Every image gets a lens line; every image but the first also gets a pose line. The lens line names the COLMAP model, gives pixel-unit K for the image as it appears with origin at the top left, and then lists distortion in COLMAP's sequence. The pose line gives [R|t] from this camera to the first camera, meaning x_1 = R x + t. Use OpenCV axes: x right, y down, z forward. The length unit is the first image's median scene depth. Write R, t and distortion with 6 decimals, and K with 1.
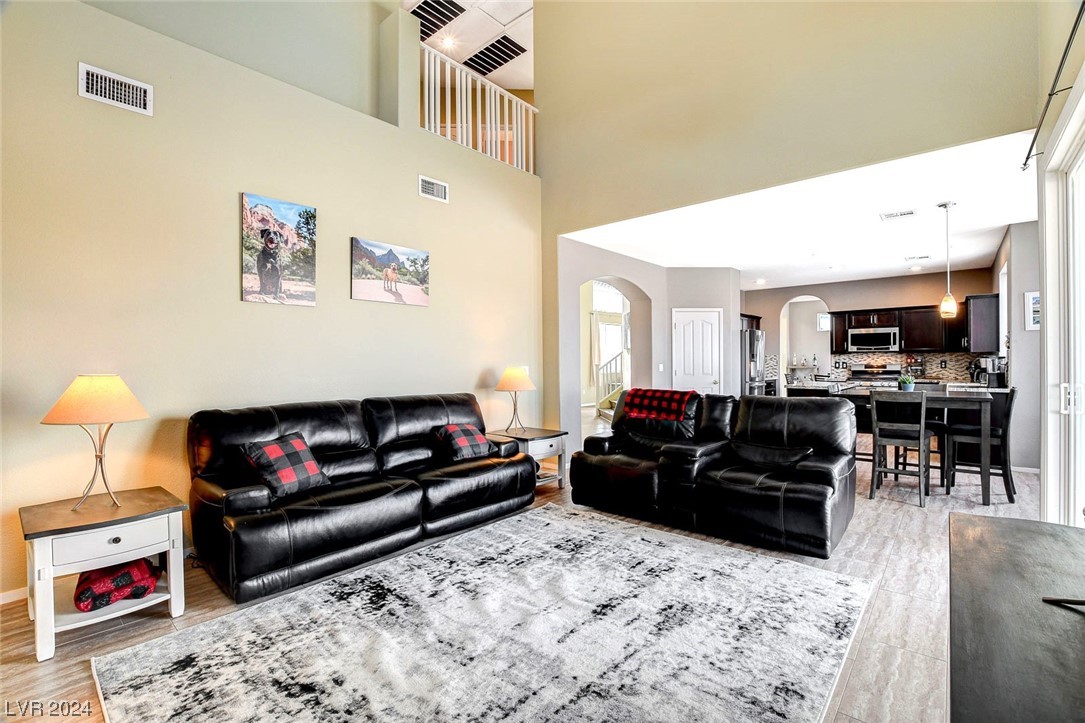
lens RADIAL K [[483.4, 0, 539.6], [0, 483.4, 360.3], [0, 0, 1]] dist [-0.032324, 0.003108]
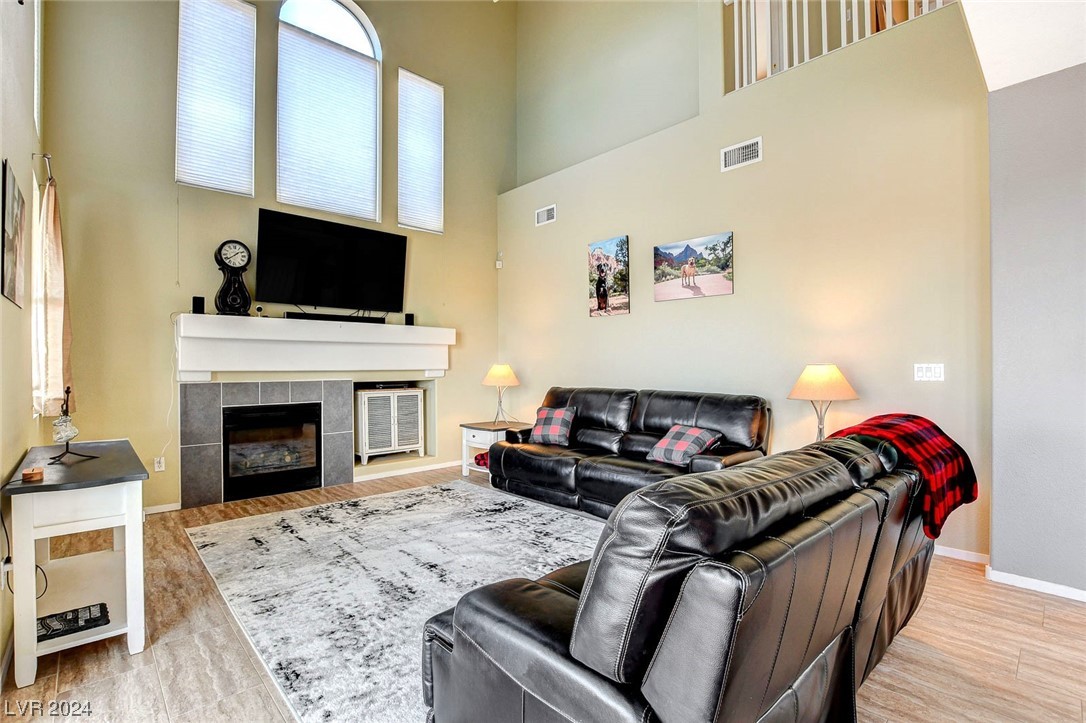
lens RADIAL K [[501.3, 0, 543.0], [0, 501.3, 370.7], [0, 0, 1]] dist [-0.028976, 0.001143]
pose [[-0.103013, 0.024347, -0.994382, 0.964890], [0.008648, 0.999685, 0.023581, 0.004371], [0.994642, -0.006171, -0.103191, 1.026128]]
